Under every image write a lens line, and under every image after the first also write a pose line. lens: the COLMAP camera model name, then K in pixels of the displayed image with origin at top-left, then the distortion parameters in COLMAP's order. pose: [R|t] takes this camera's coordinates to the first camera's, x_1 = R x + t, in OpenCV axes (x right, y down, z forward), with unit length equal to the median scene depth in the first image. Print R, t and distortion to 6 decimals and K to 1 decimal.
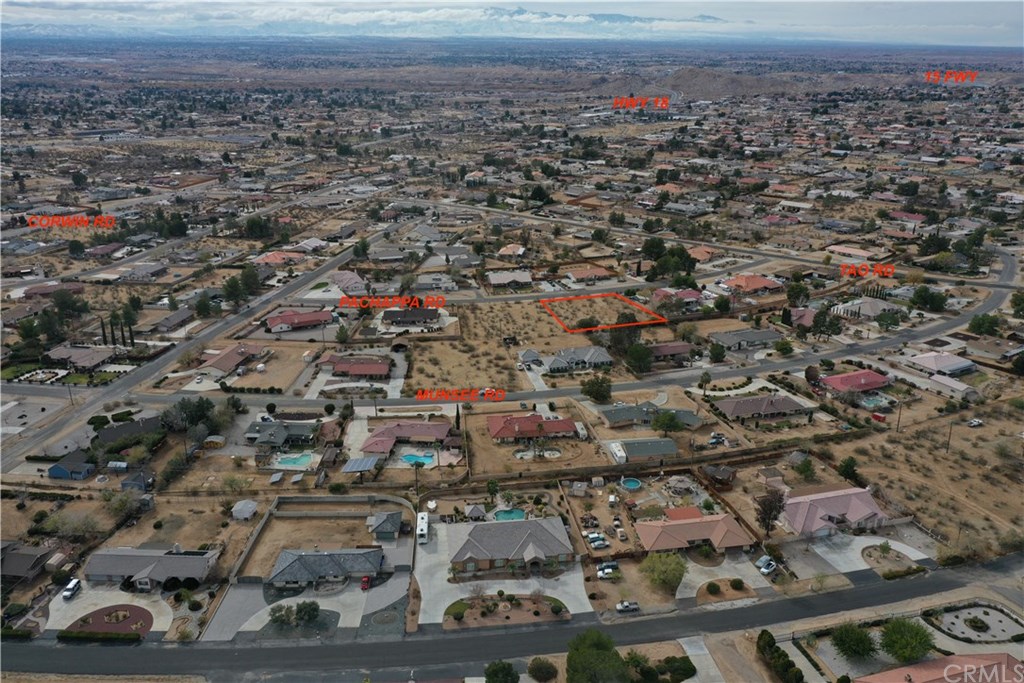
lens RADIAL K [[810.4, 0, 518.8], [0, 810.4, 343.1], [0, 0, 1]] dist [0.001283, -0.000918]
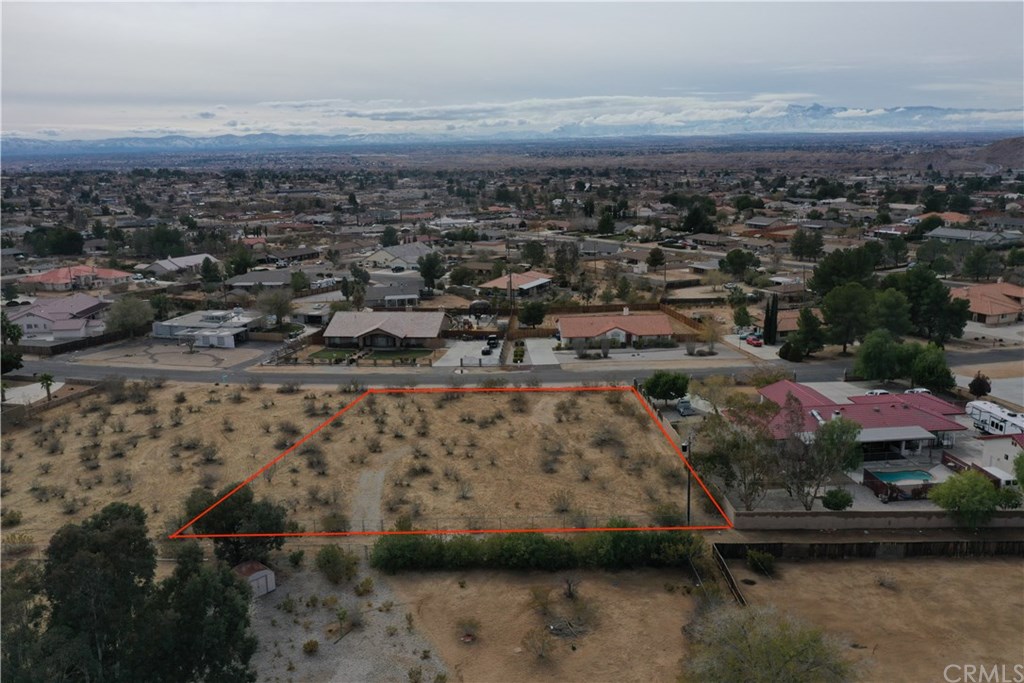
lens RADIAL K [[810.4, 0, 518.8], [0, 810.4, 343.1], [0, 0, 1]] dist [0.001283, -0.000918]
pose [[0.941647, 0.055200, -0.332044, 0.163412], [-0.093949, 0.990360, -0.101790, -0.040156], [0.323224, 0.127046, 0.937756, 0.661255]]
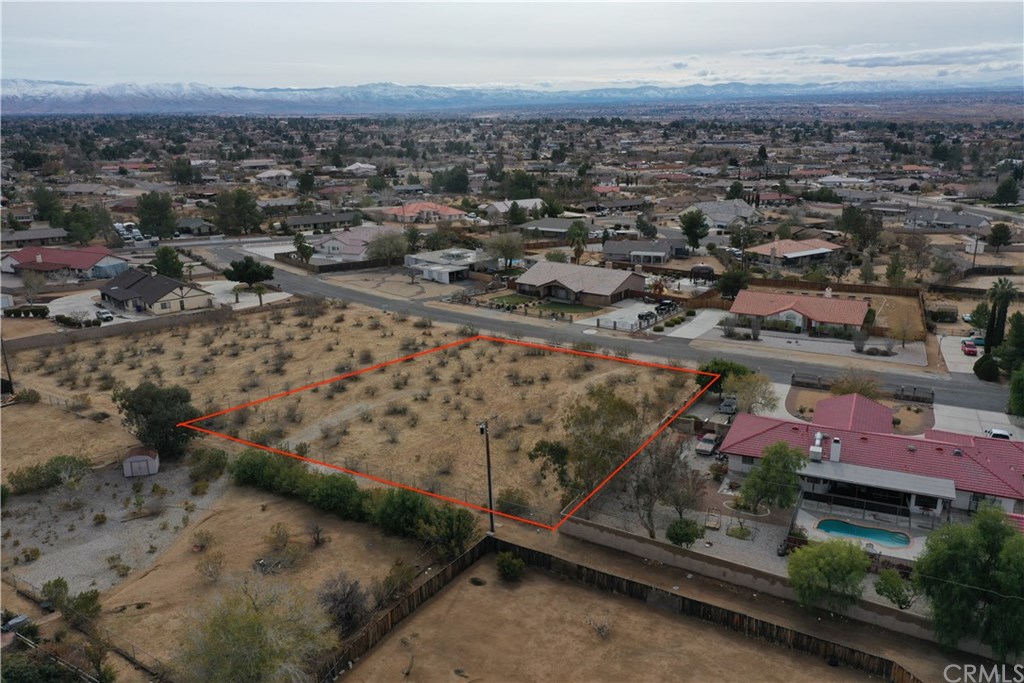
lens RADIAL K [[810.4, 0, 518.8], [0, 810.4, 343.1], [0, 0, 1]] dist [0.001283, -0.000918]
pose [[0.631127, 0.199144, -0.749680, 0.250638], [-0.248737, 0.967402, 0.047577, -0.061997], [0.734716, 0.156446, 0.660088, 0.724561]]
